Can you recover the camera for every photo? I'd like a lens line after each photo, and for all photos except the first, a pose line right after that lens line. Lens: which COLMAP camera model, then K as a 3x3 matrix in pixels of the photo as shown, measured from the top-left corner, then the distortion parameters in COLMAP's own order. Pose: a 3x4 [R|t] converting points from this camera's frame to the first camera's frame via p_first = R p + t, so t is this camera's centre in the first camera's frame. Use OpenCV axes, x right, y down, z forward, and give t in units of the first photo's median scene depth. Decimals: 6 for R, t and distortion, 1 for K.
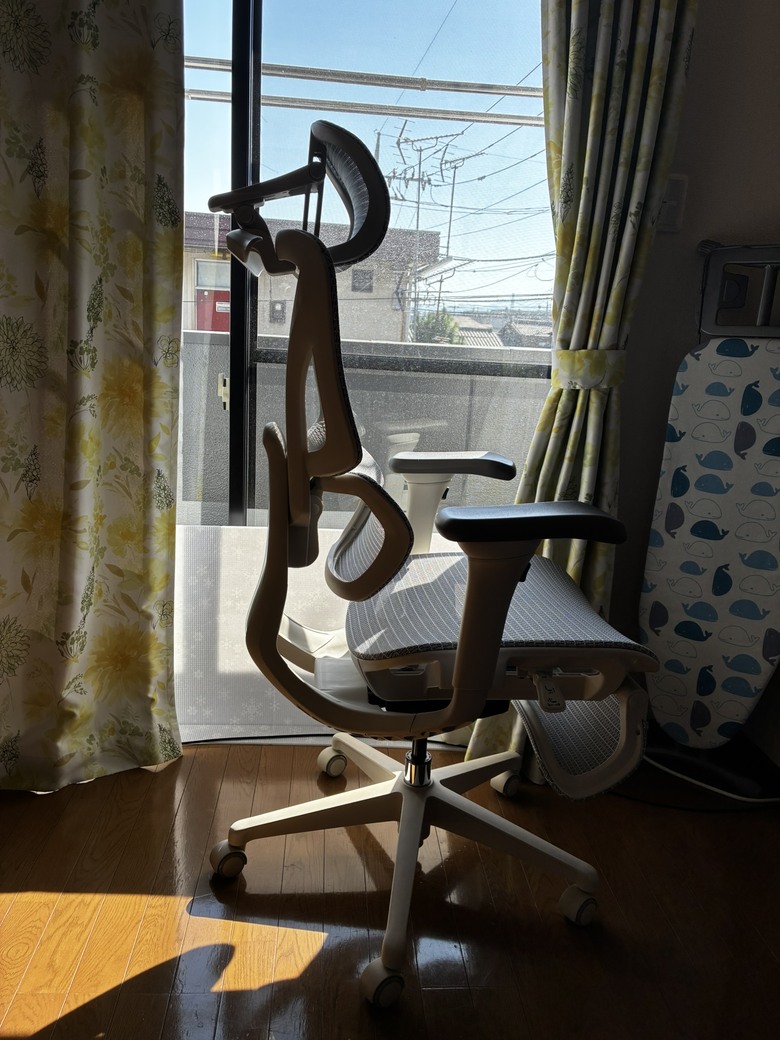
lens RADIAL K [[805.3, 0, 400.5], [0, 805.3, 509.9], [0, 0, 1]] dist [0.062538, -0.087566]
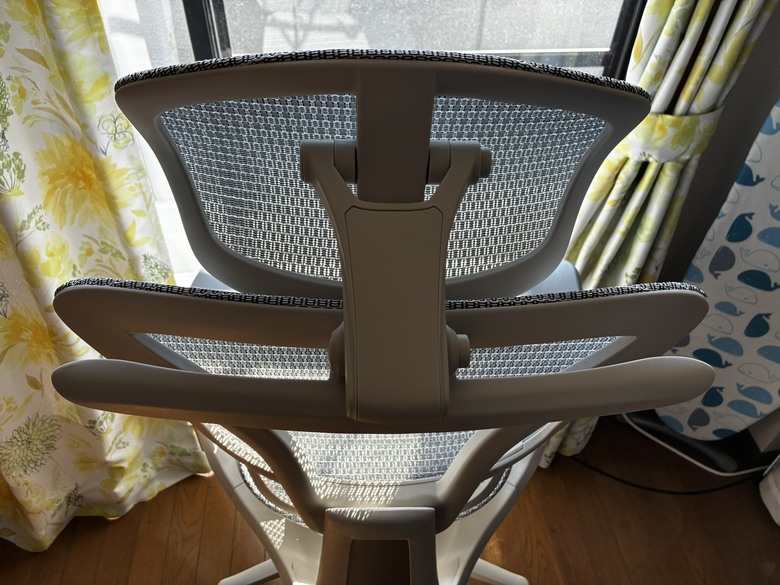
lens RADIAL K [[604.0, 0, 391.8], [0, 604.0, 286.6], [0, 0, 1]] dist [0.062538, -0.087566]
pose [[0.999400, -0.032579, -0.011785, -0.027252], [0.033837, 0.844776, 0.534048, -0.367476], [-0.007443, -0.534127, 0.845372, 0.437864]]
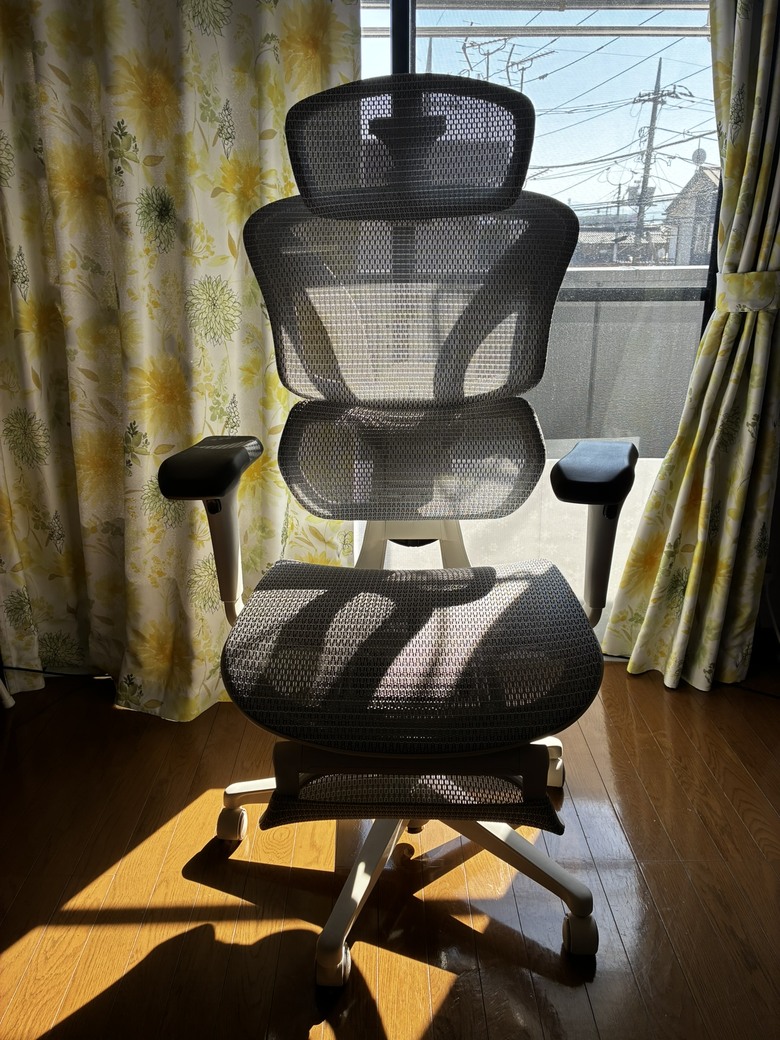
lens RADIAL K [[805.3, 0, 394.7], [0, 805.3, 513.8], [0, 0, 1]] dist [0.062538, -0.087566]
pose [[0.995969, -0.036202, -0.082063, -0.145614], [0.044142, 0.994295, 0.097105, -0.015522], [0.078079, -0.100336, 0.991885, -0.074209]]
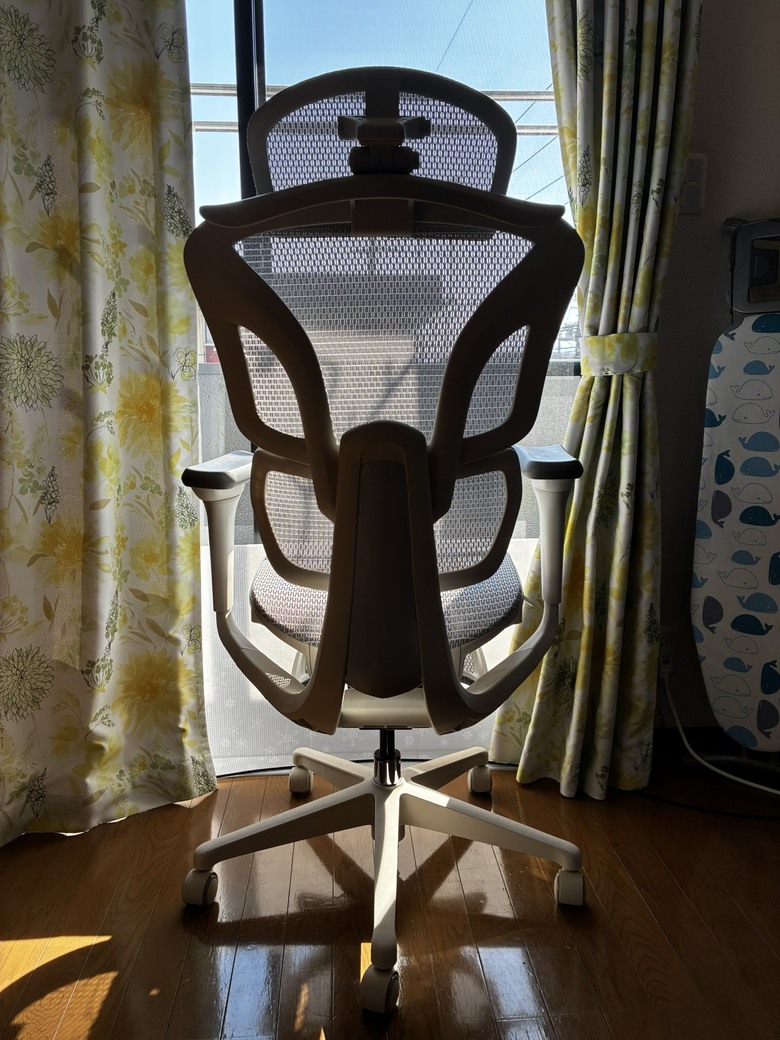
lens RADIAL K [[805.3, 0, 399.4], [0, 805.3, 505.5], [0, 0, 1]] dist [0.062538, -0.087566]
pose [[0.997981, -0.060246, -0.020106, -0.020258], [0.058832, 0.996166, -0.064745, 0.051613], [0.023929, 0.063432, 0.997699, 0.045739]]
